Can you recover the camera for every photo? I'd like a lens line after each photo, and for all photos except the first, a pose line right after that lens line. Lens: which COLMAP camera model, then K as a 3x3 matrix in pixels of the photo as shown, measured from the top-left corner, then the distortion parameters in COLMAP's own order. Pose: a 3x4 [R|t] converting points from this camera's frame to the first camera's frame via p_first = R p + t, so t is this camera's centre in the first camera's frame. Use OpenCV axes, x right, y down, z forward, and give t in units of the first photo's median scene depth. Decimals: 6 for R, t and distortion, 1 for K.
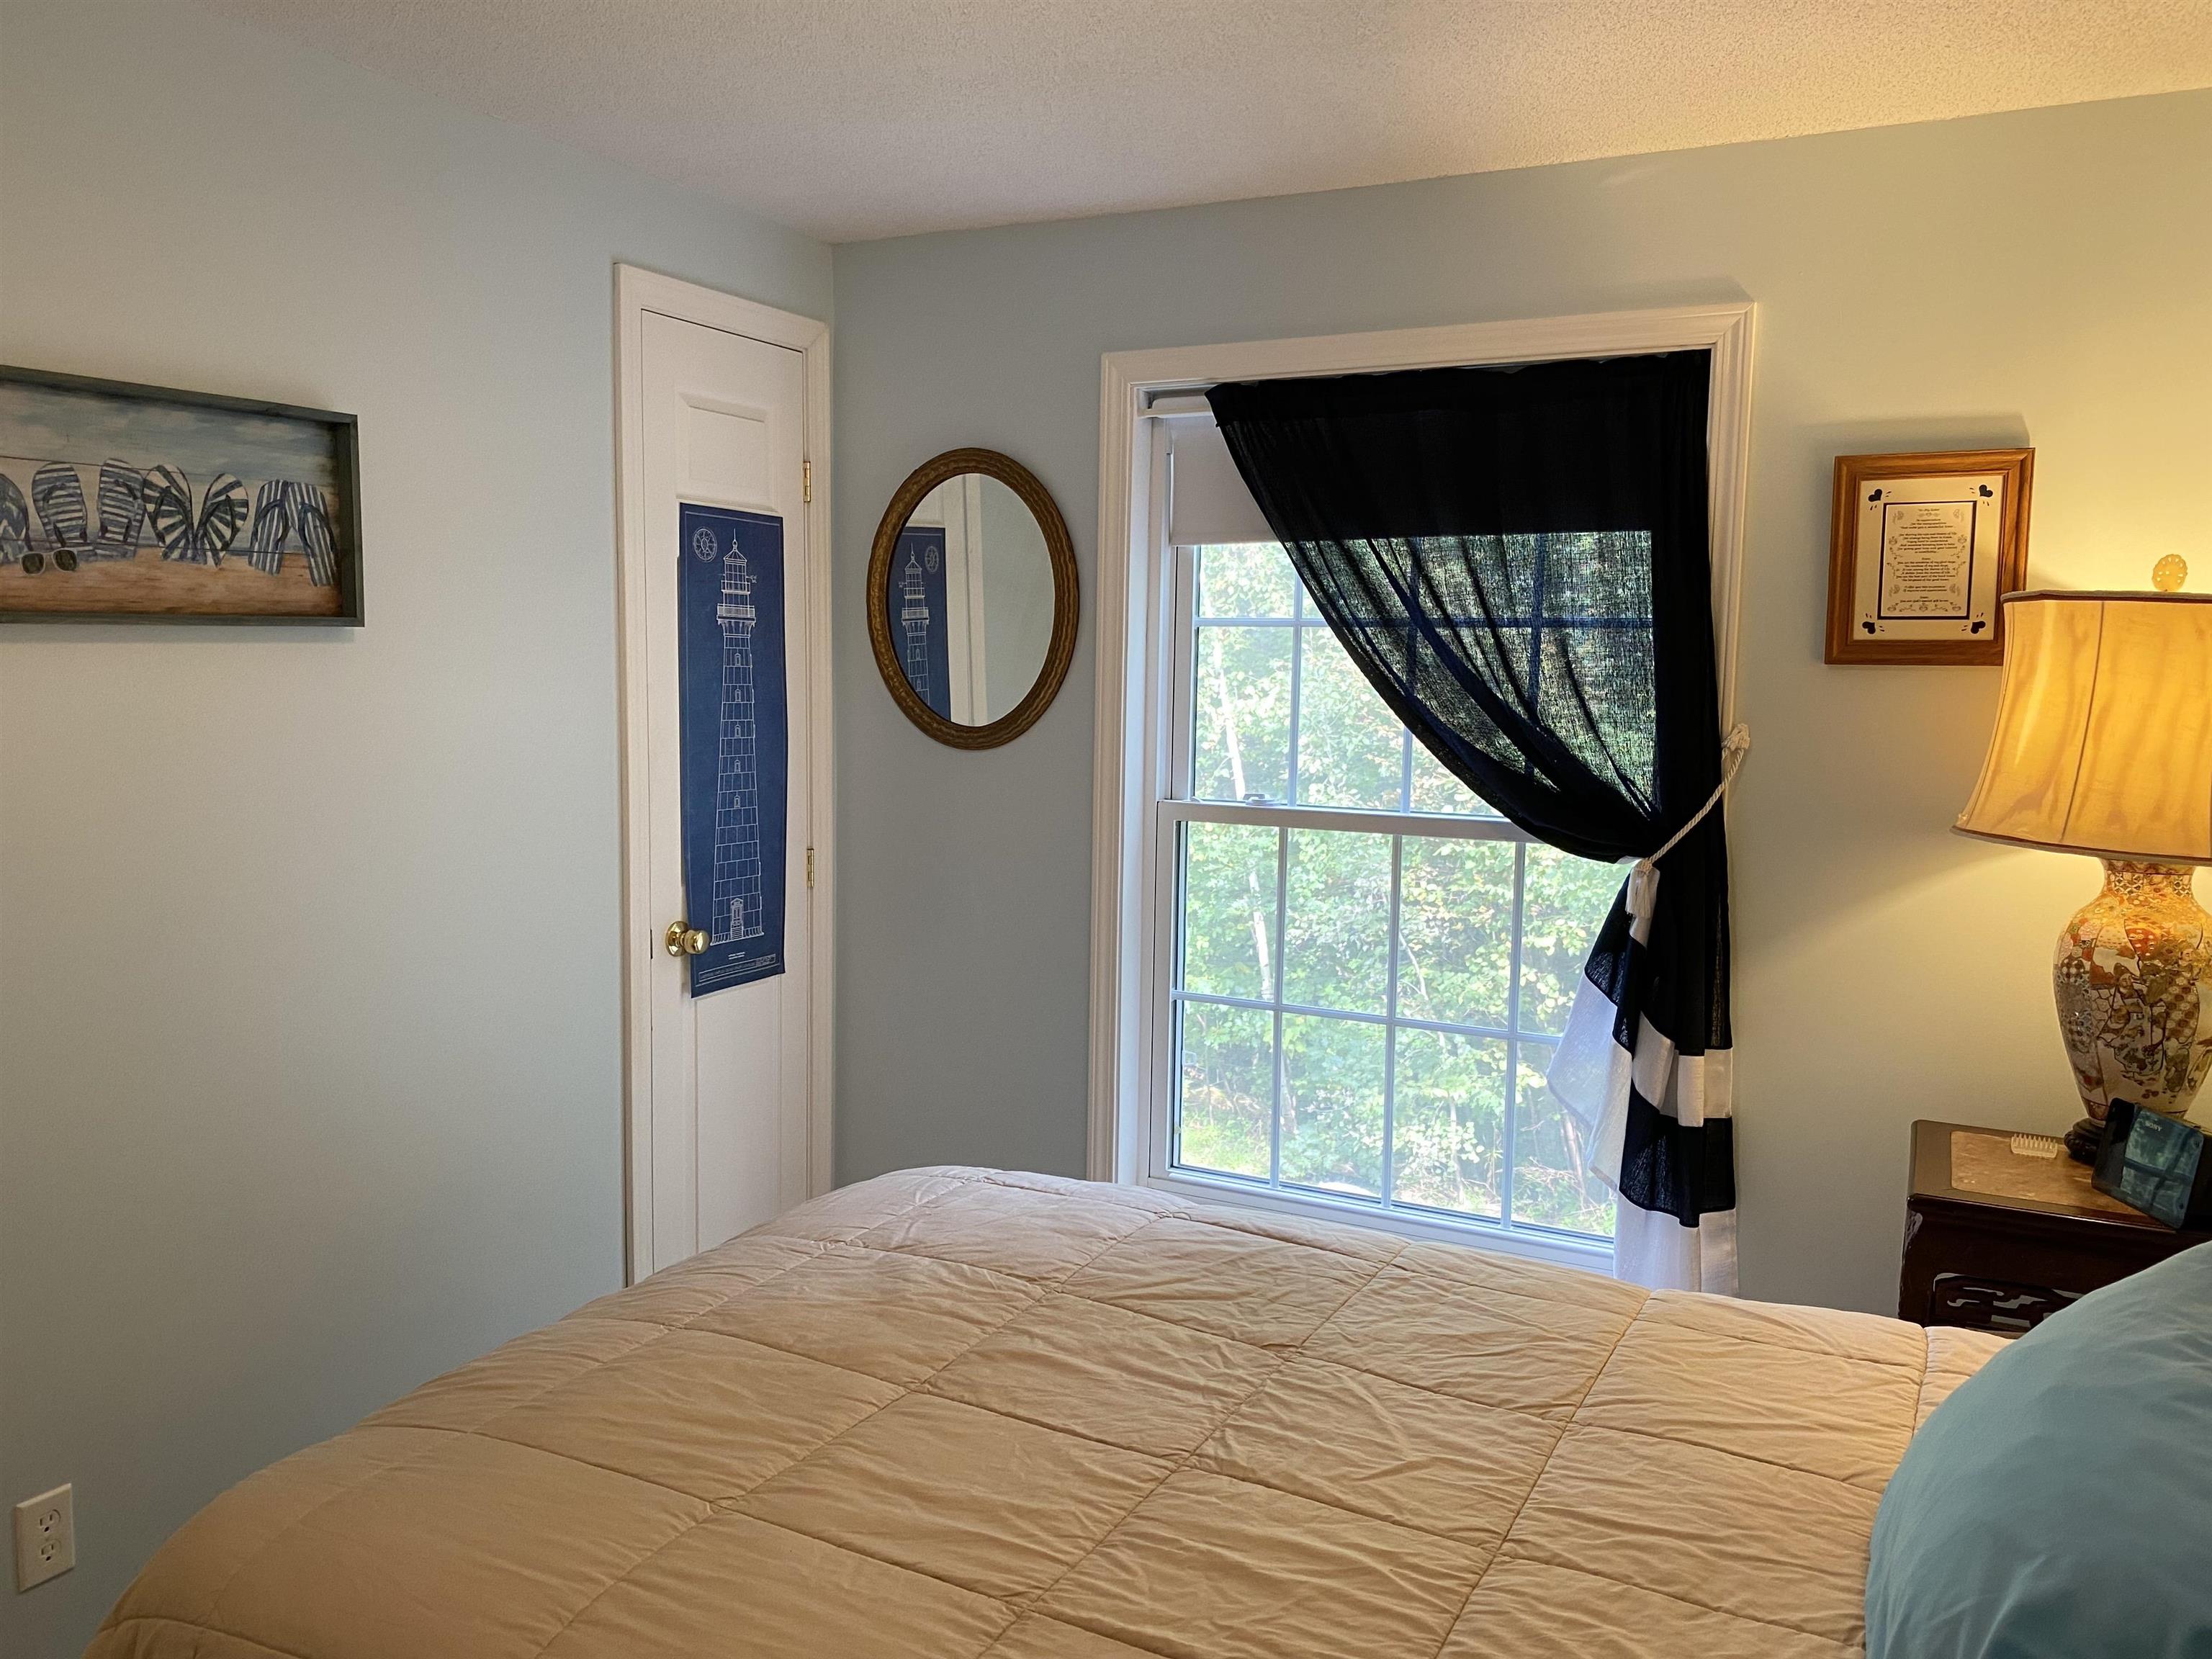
lens RADIAL K [[1686.3, 0, 1106.0], [0, 1686.3, 829.5], [0, 0, 1]] dist [0.074389, -0.131836]
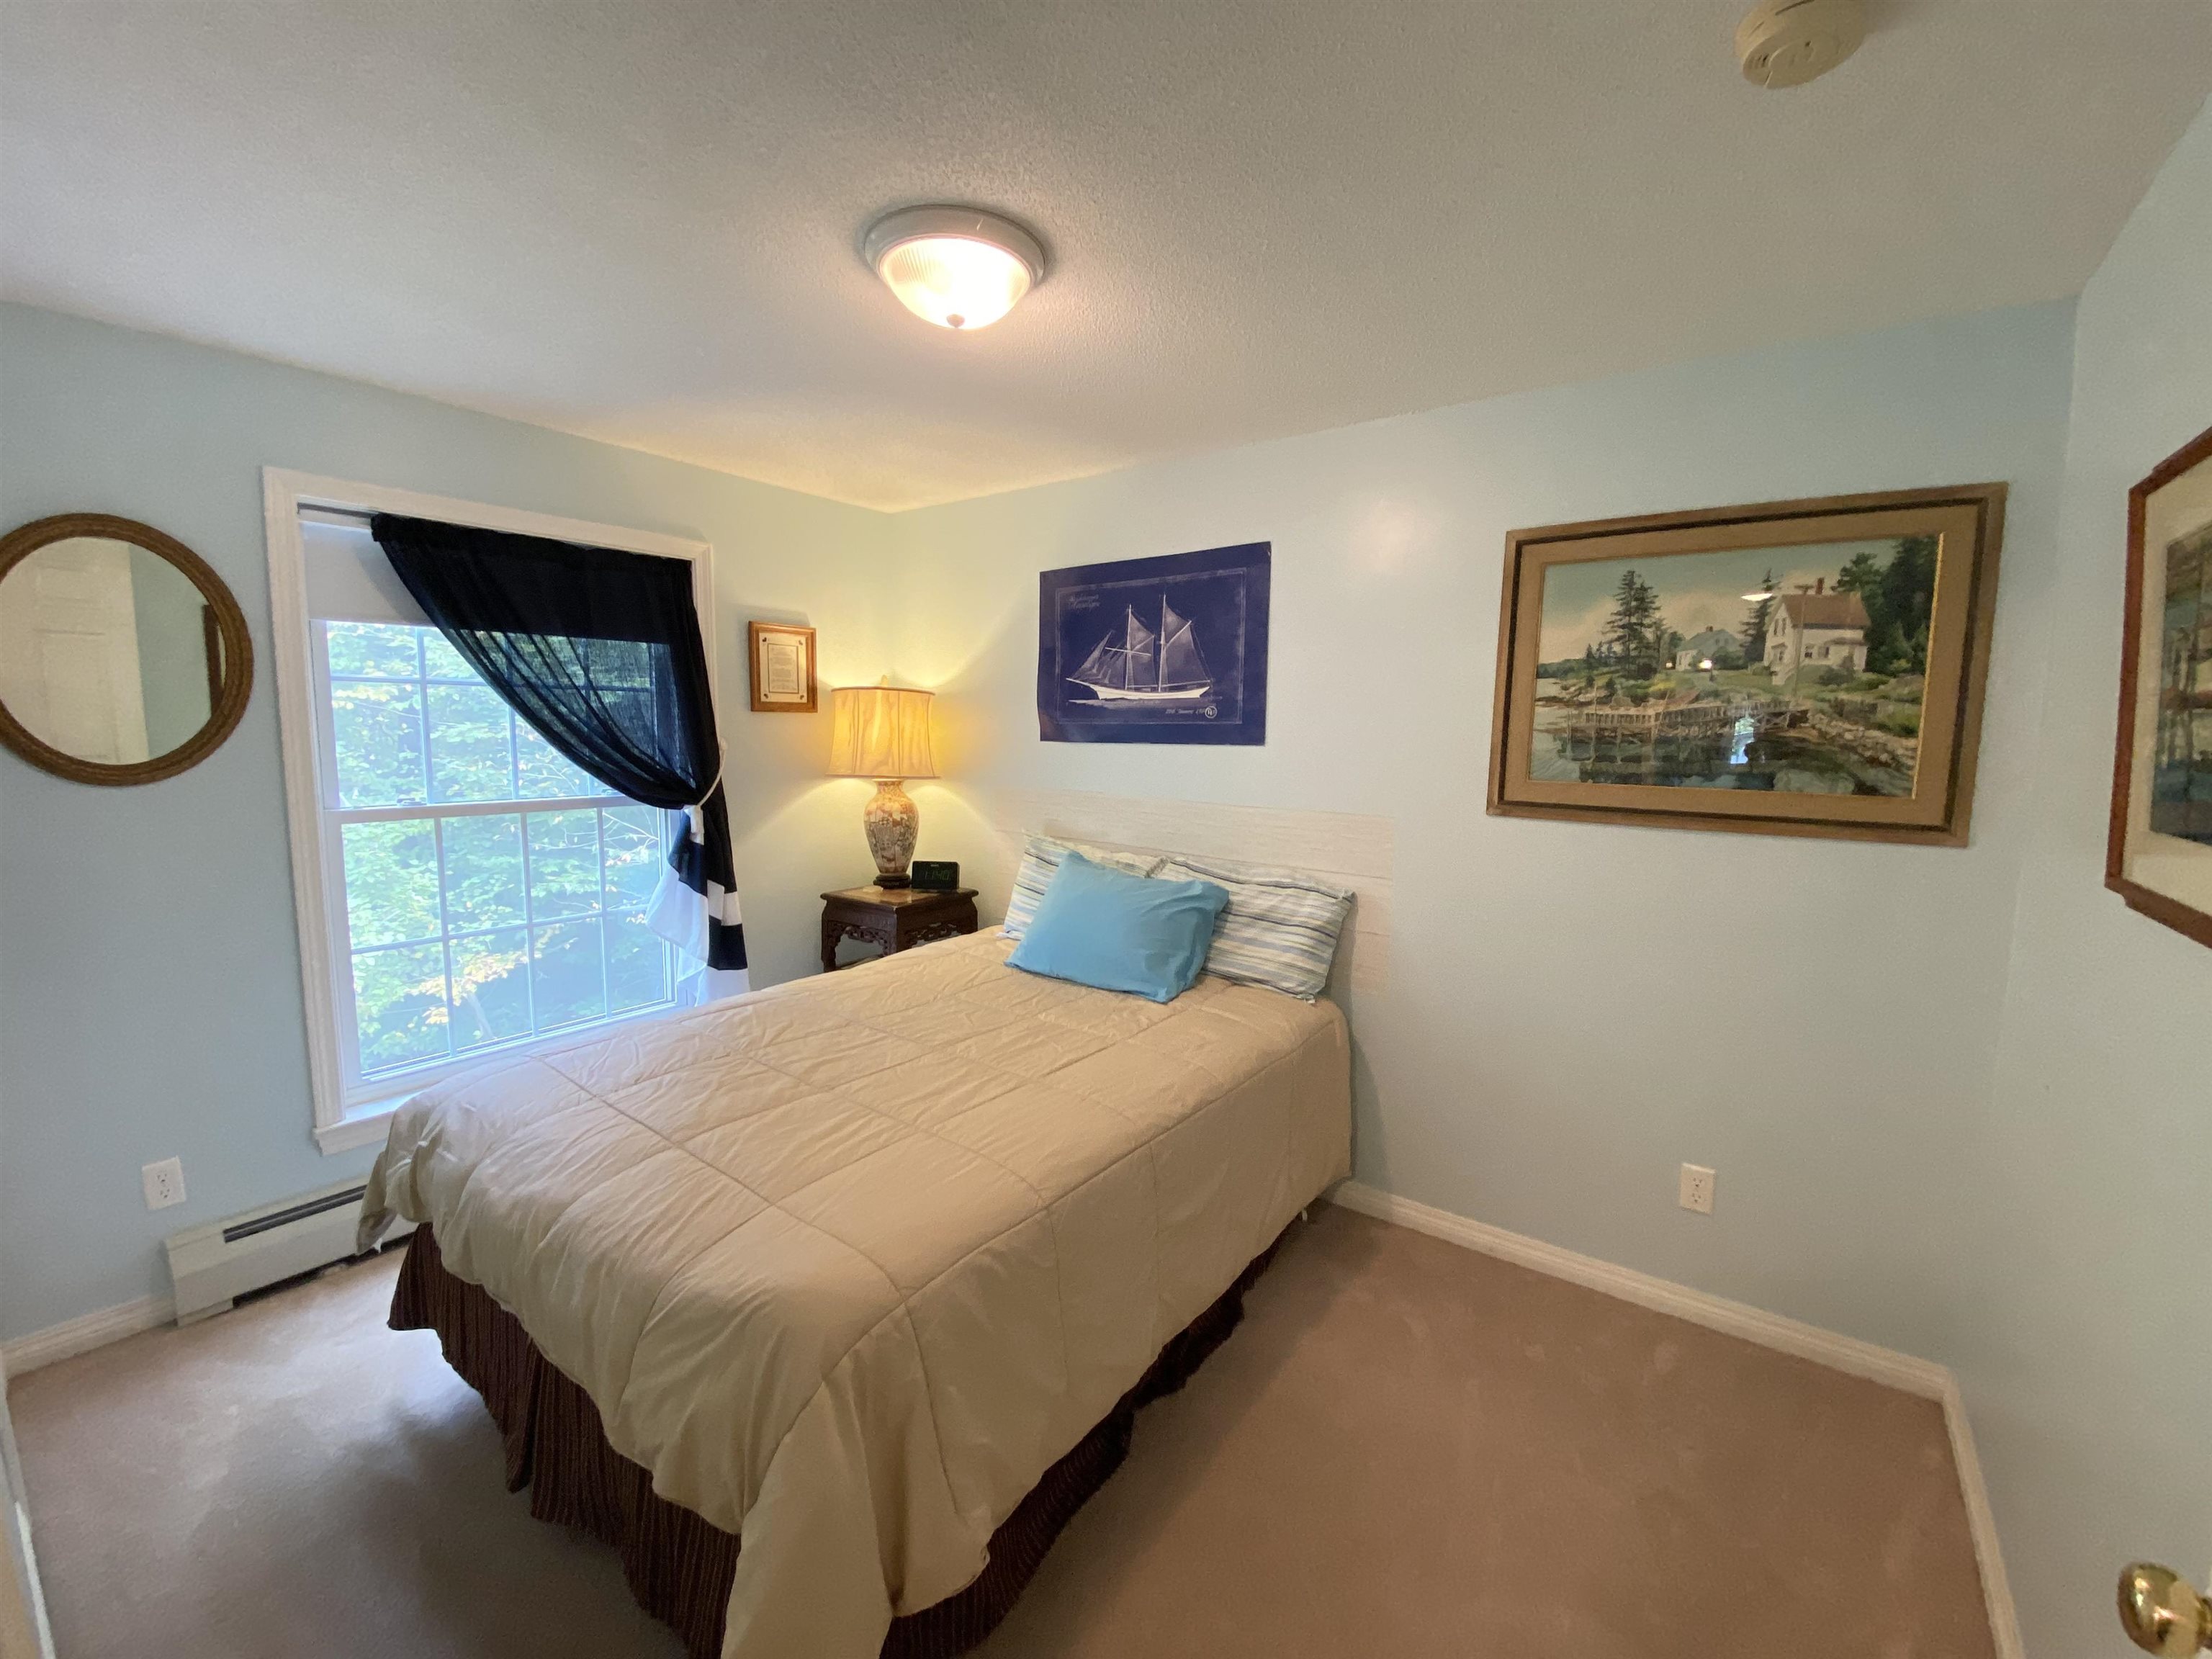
lens RADIAL K [[925.2, 0, 1106.0], [0, 925.2, 829.5], [0, 0, 1]] dist [-0.018499, -0.000285]
pose [[0.132234, -0.125990, 0.983179, -0.770047], [0.081789, 0.989894, 0.115850, -0.045276], [-0.987838, 0.065093, 0.141202, 0.369531]]
